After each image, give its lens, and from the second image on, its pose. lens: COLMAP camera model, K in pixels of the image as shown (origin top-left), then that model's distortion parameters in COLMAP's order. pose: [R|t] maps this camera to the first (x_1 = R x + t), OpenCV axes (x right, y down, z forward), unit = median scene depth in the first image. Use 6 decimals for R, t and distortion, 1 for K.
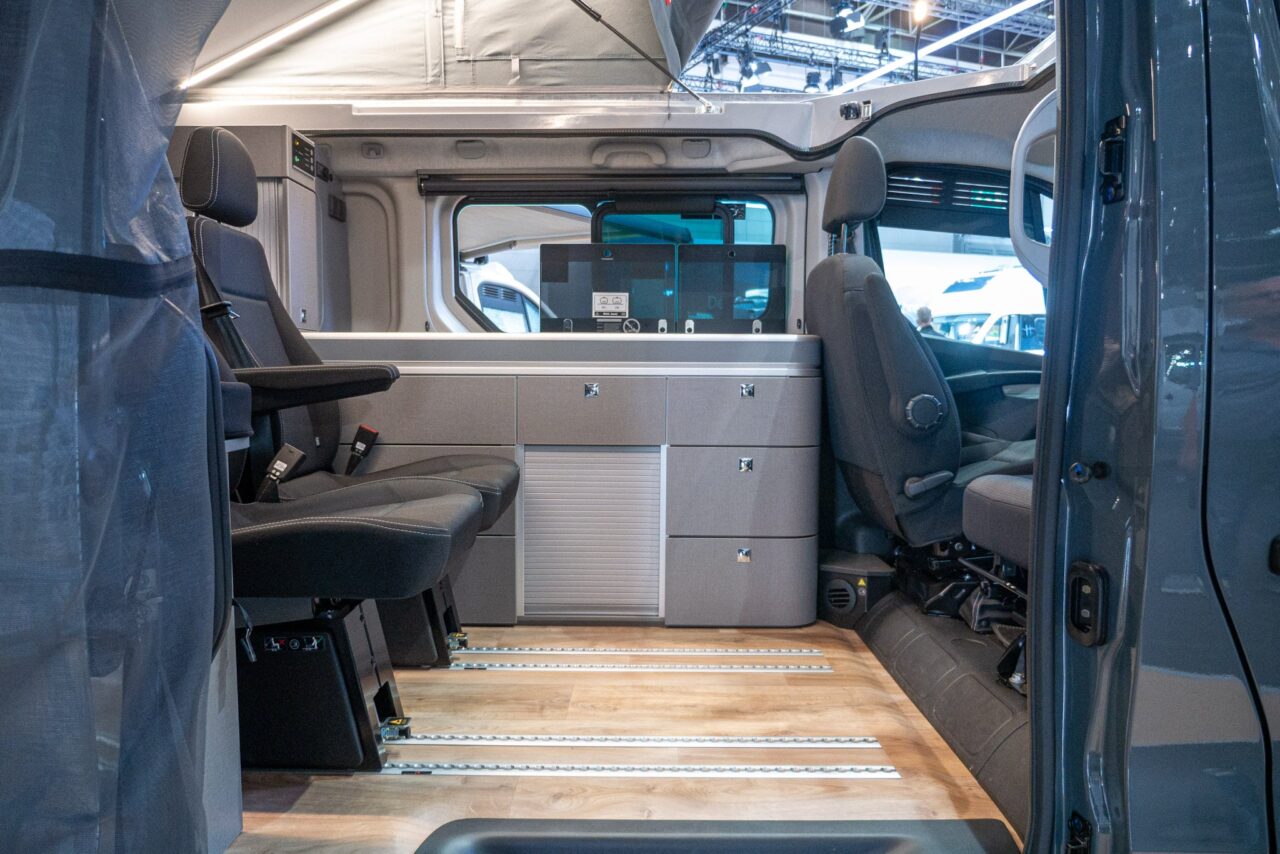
lens RADIAL K [[901.5, 0, 640.0], [0, 901.5, 427.0], [0, 0, 1]] dist [-0.007312, 0.001667]
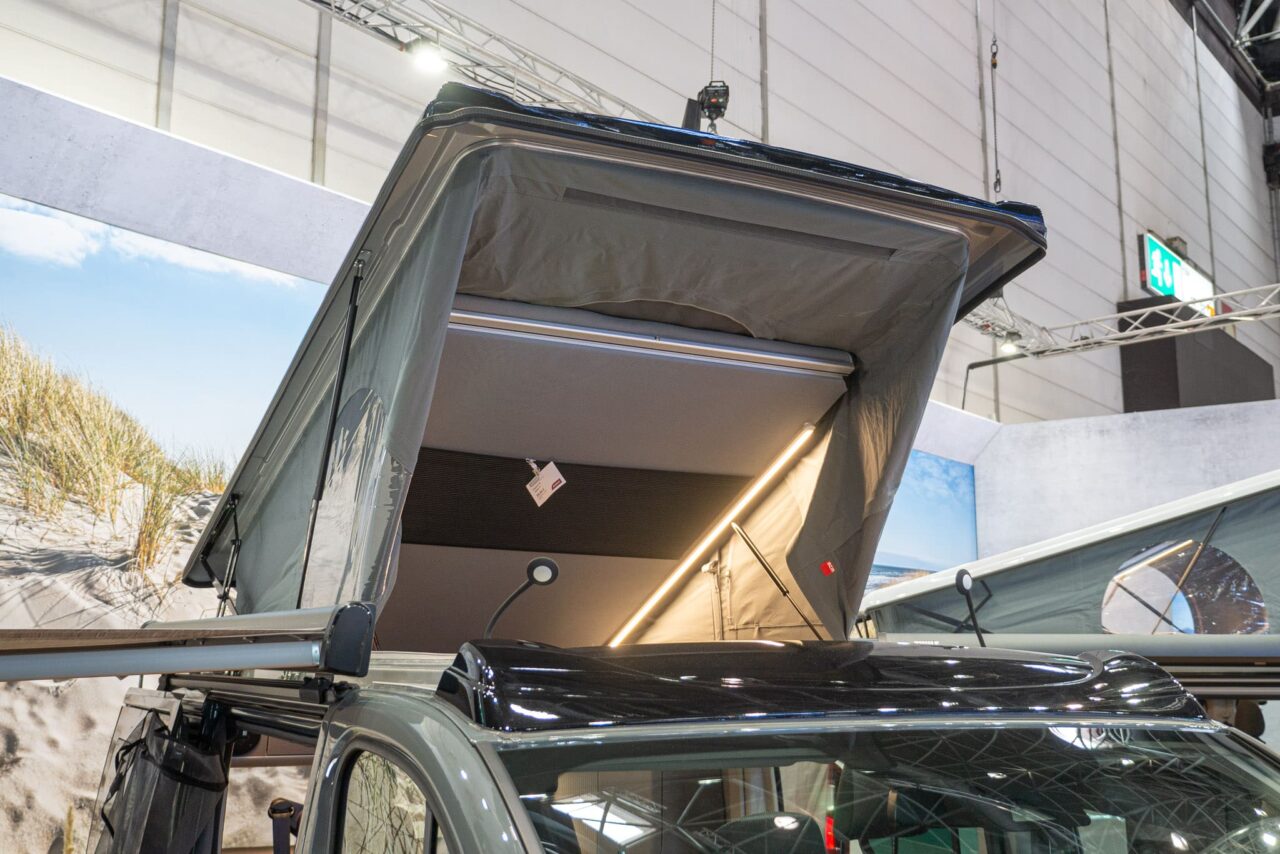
lens RADIAL K [[1355.0, 0, 640.0], [0, 1355.0, 427.0], [0, 0, 1]] dist [-0.008434, -0.008643]
pose [[0.475430, -0.147992, -0.867217, 1.324347], [-0.063464, 0.977412, -0.201590, -0.328211], [0.877461, 0.150879, 0.455299, 0.108361]]
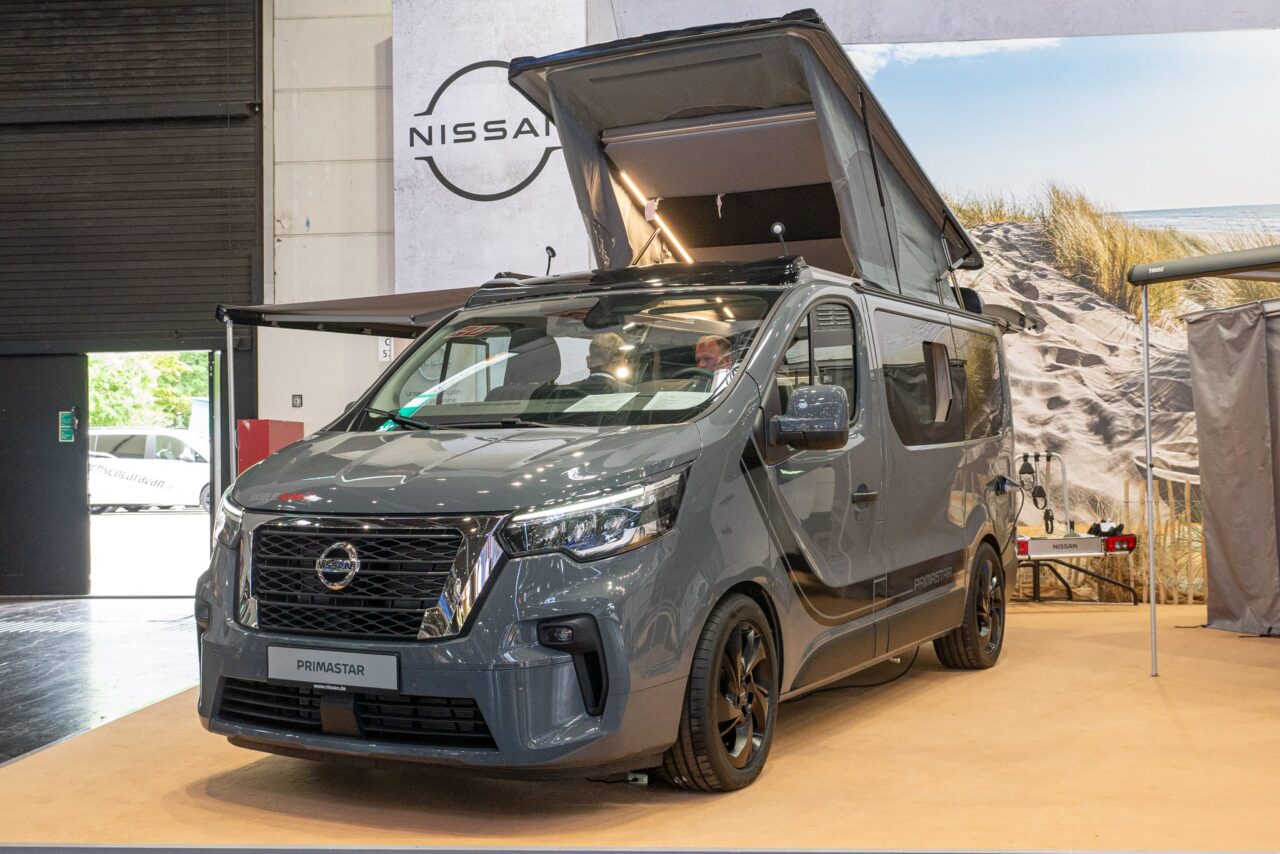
lens RADIAL K [[1530.9, 0, 640.0], [0, 1530.9, 427.0], [0, 0, 1]] dist [0.007070, 0.005586]
pose [[-0.478136, -0.003848, -0.878277, 2.933234], [-0.043103, 0.998888, 0.019089, -0.145854], [0.877227, 0.046983, -0.477770, 2.214182]]
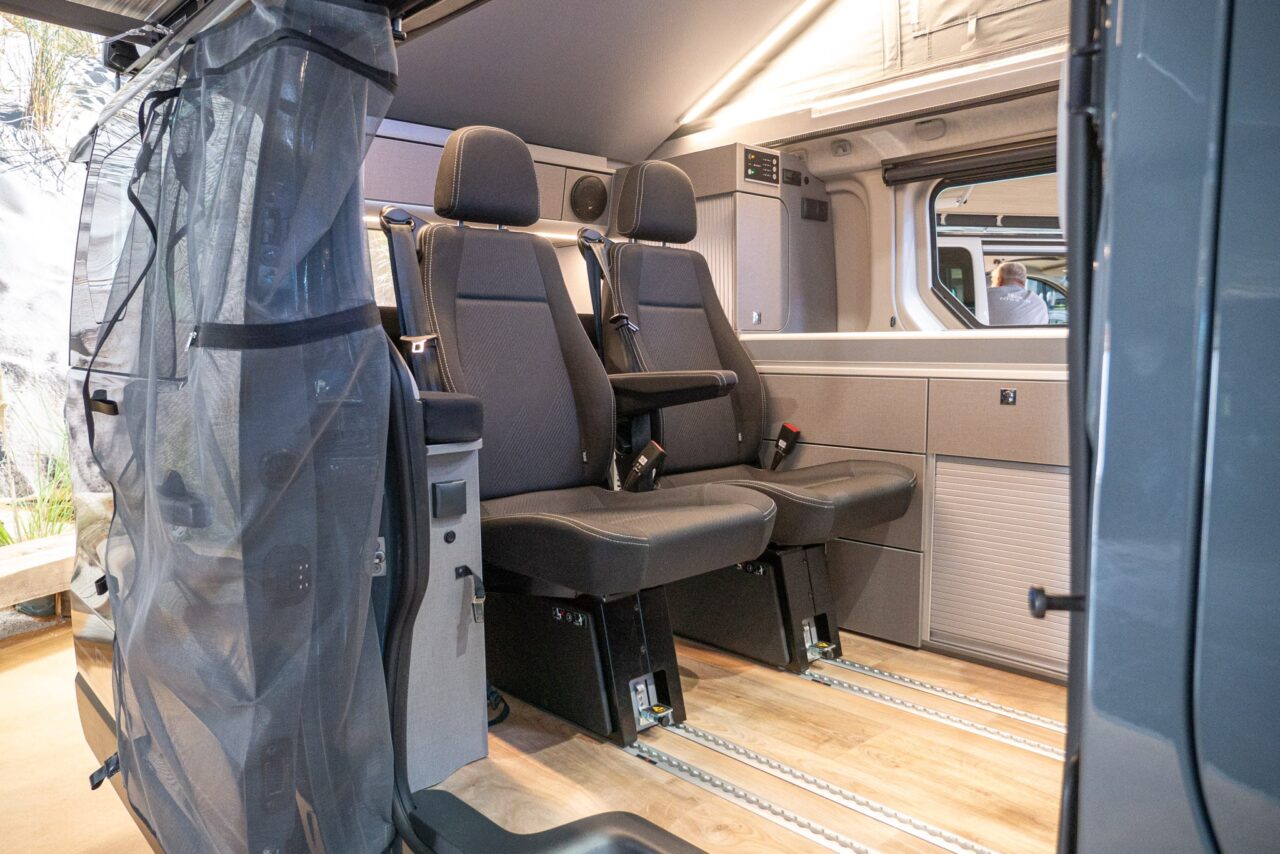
lens RADIAL K [[900.9, 0, 640.0], [0, 900.9, 427.0], [0, 0, 1]] dist [-0.021436, 0.003040]
pose [[0.695967, 0.056640, -0.715836, 0.307617], [-0.036908, 0.998388, 0.043113, -0.035591], [0.717124, -0.003585, 0.696936, 0.158103]]
